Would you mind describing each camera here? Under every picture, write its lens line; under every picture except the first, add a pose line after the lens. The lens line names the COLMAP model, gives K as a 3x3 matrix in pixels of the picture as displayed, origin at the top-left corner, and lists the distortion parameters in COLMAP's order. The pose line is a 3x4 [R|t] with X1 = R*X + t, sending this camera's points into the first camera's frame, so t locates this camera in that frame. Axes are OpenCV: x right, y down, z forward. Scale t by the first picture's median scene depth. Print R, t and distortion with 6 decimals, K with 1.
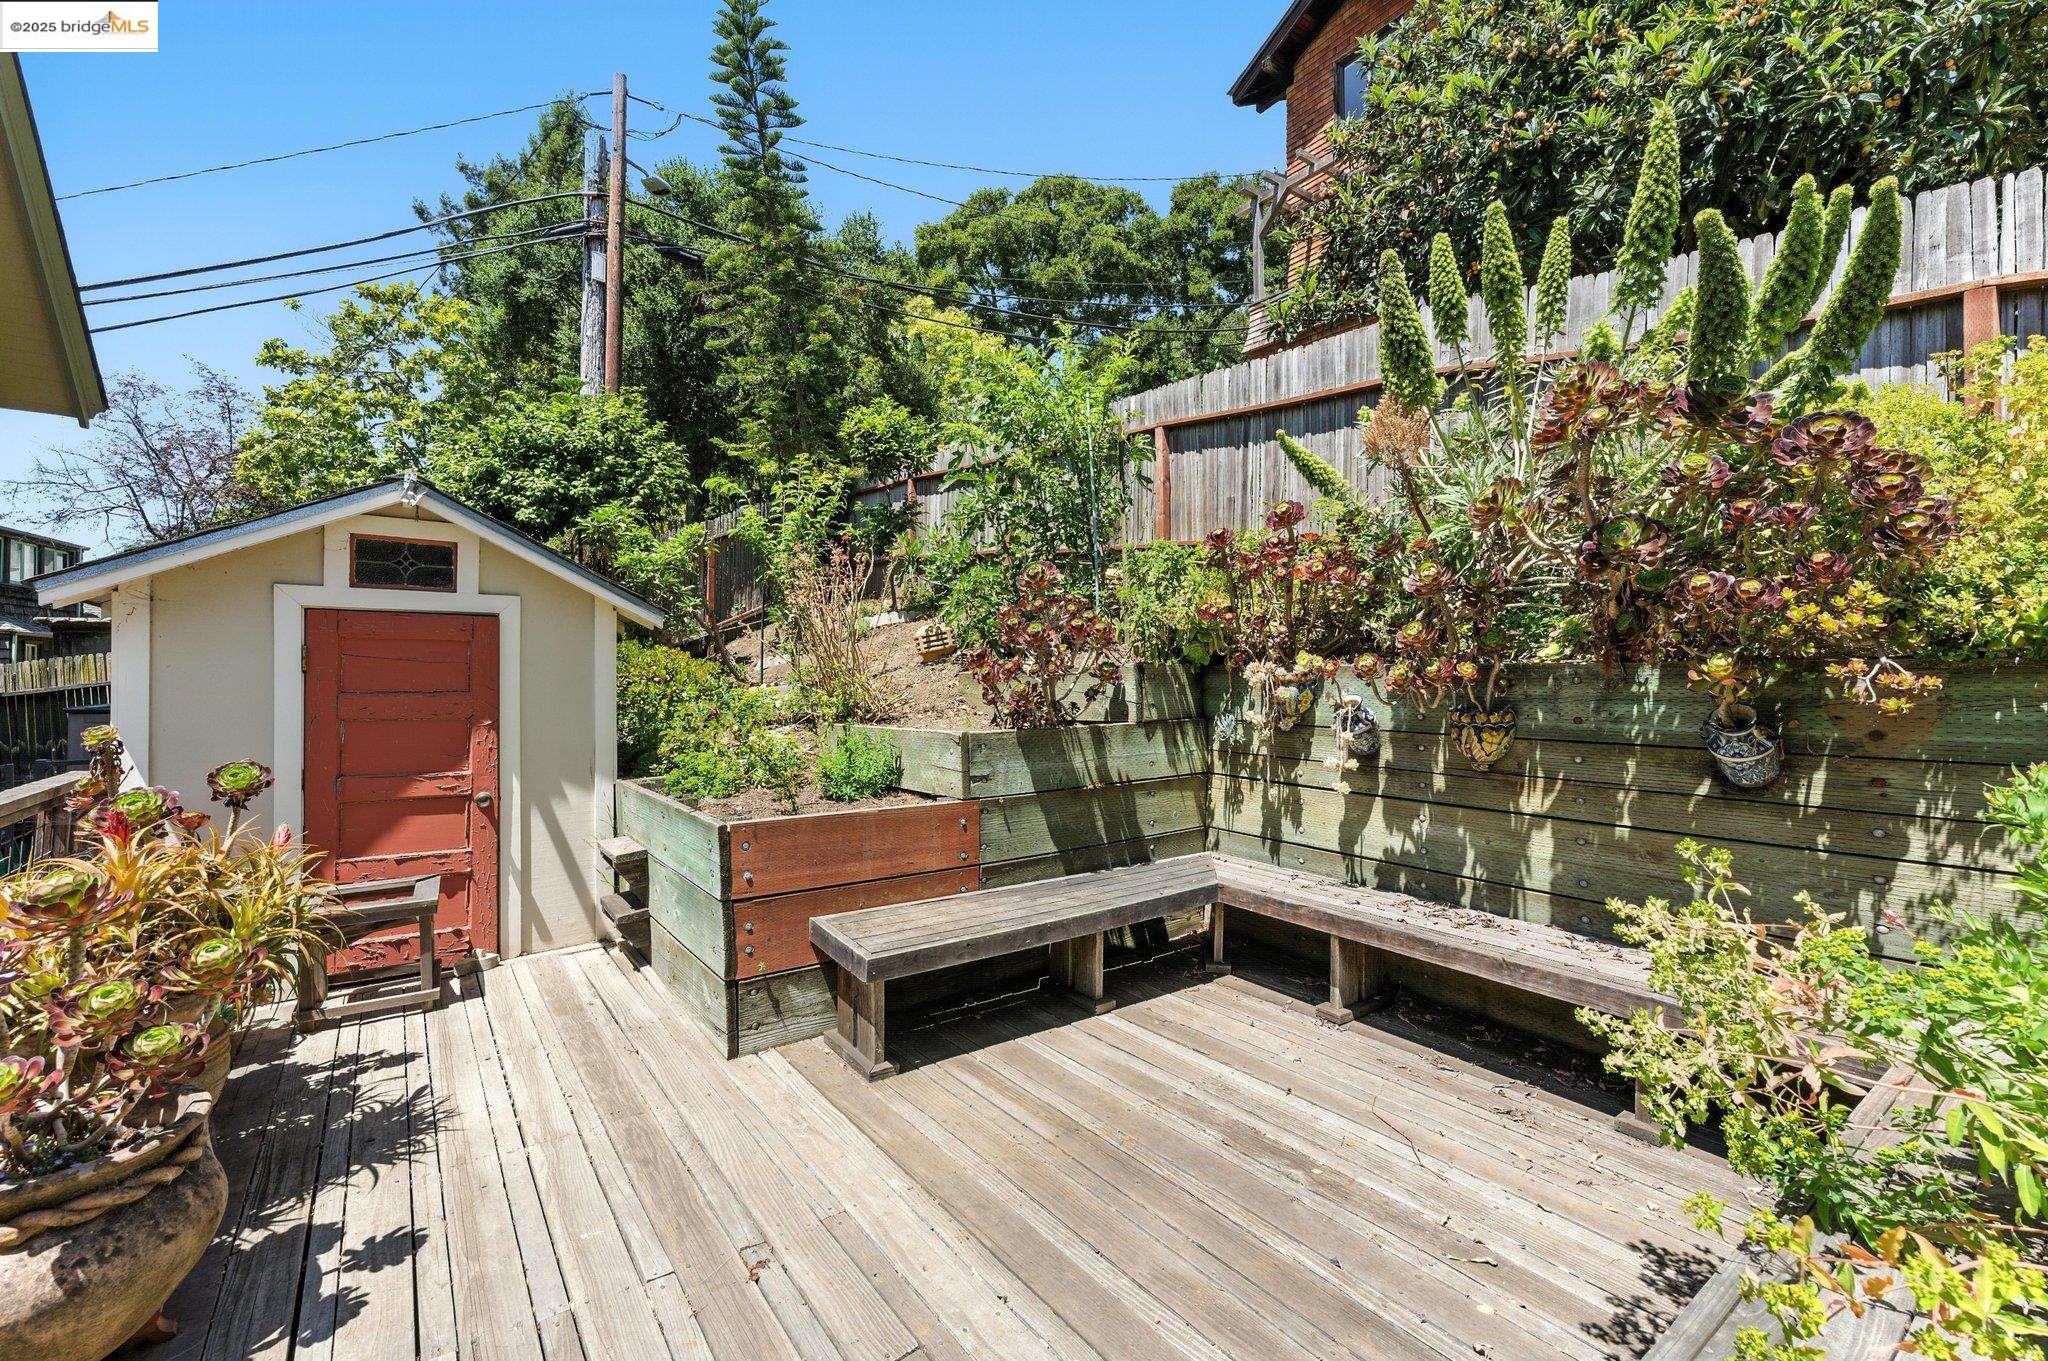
lens RADIAL K [[841.4, 0, 1022.3], [0, 841.4, 685.6], [0, 0, 1]] dist [-0.010250, 0.010473]
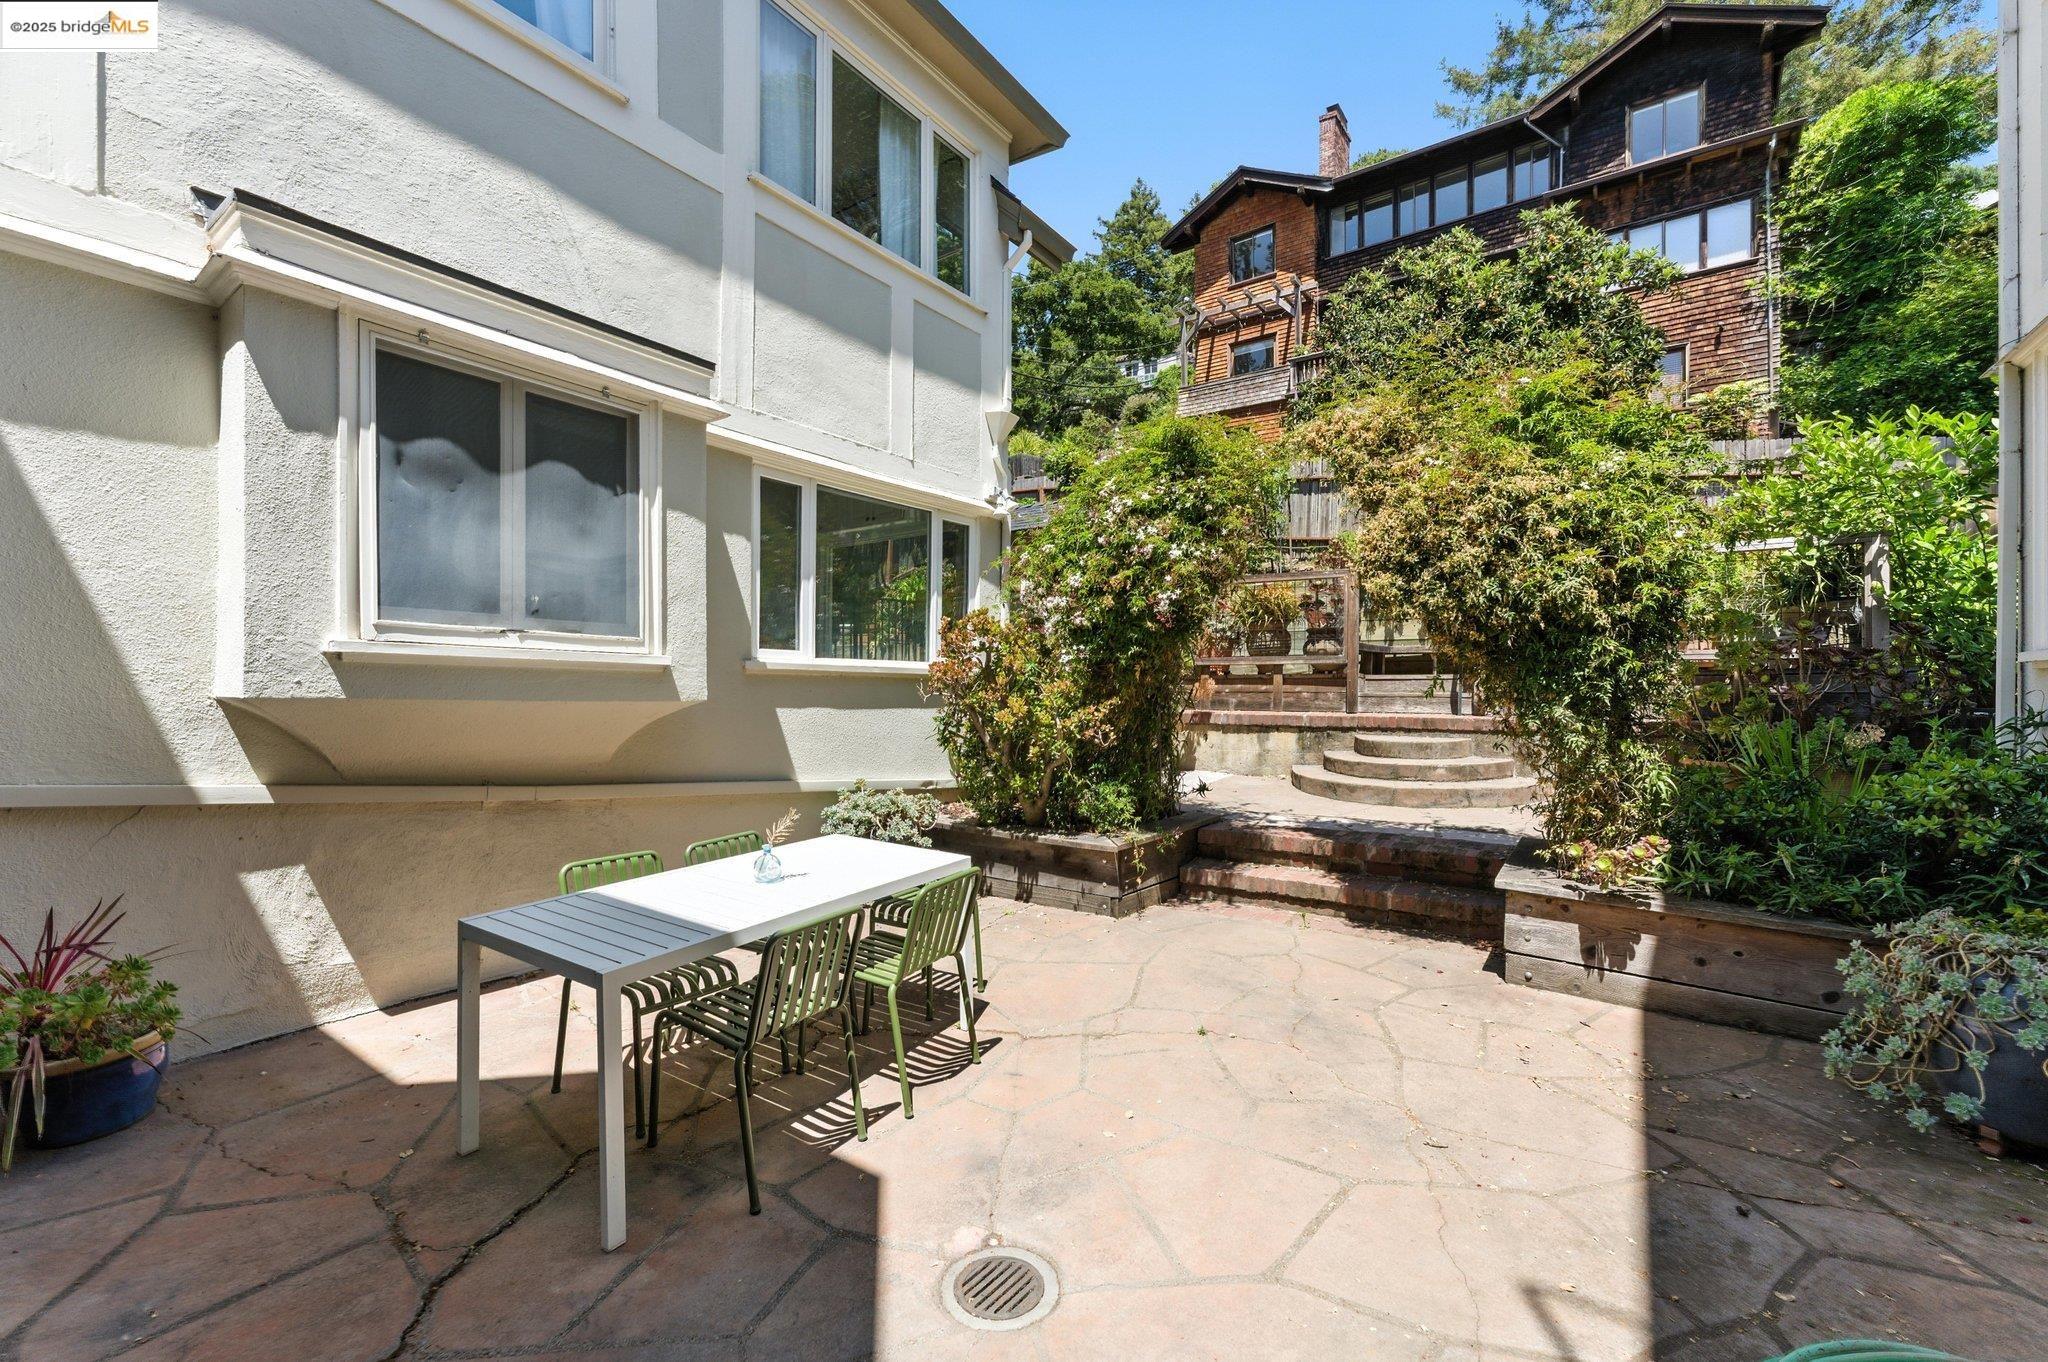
lens RADIAL K [[841.4, 0, 1022.3], [0, 841.4, 686.1], [0, 0, 1]] dist [-0.010250, 0.010473]
pose [[0.946820, 0.008219, 0.321659, -2.109365], [-0.006238, 0.999955, -0.007188, 0.428683], [-0.321703, 0.004800, 0.946828, -1.516071]]
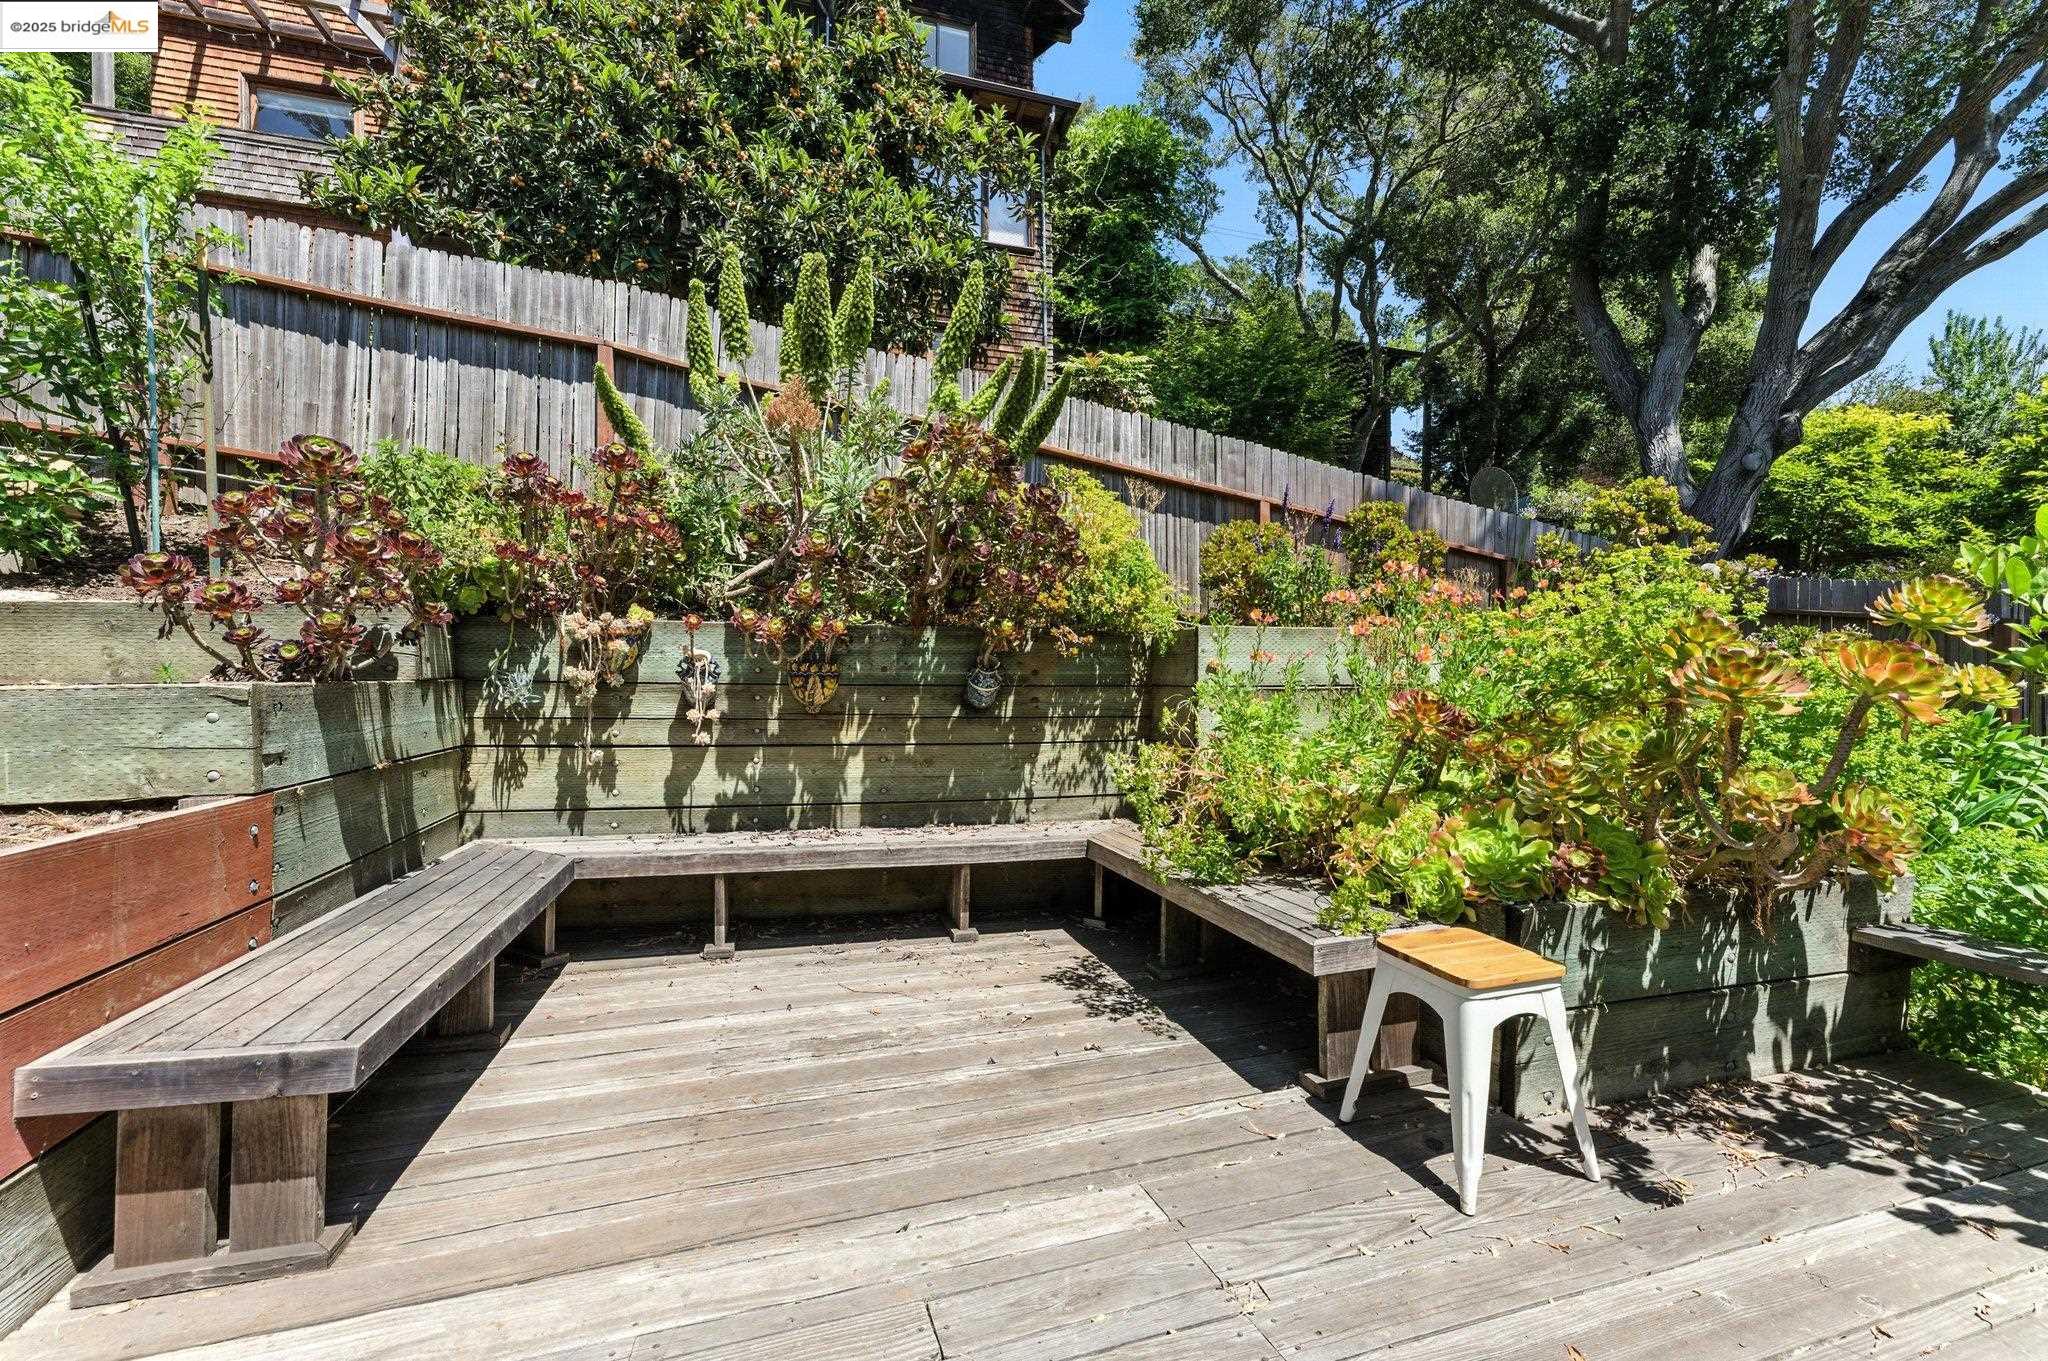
lens RADIAL K [[826.2, 0, 1020.2], [0, 826.2, 684.5], [0, 0, 1]] dist [-0.031892, 0.025565]
pose [[0.337767, 0.005328, 0.941215, -0.443853], [-0.004292, 0.999982, -0.004120, 0.057487], [-0.941220, -0.002648, 0.337784, 0.286346]]
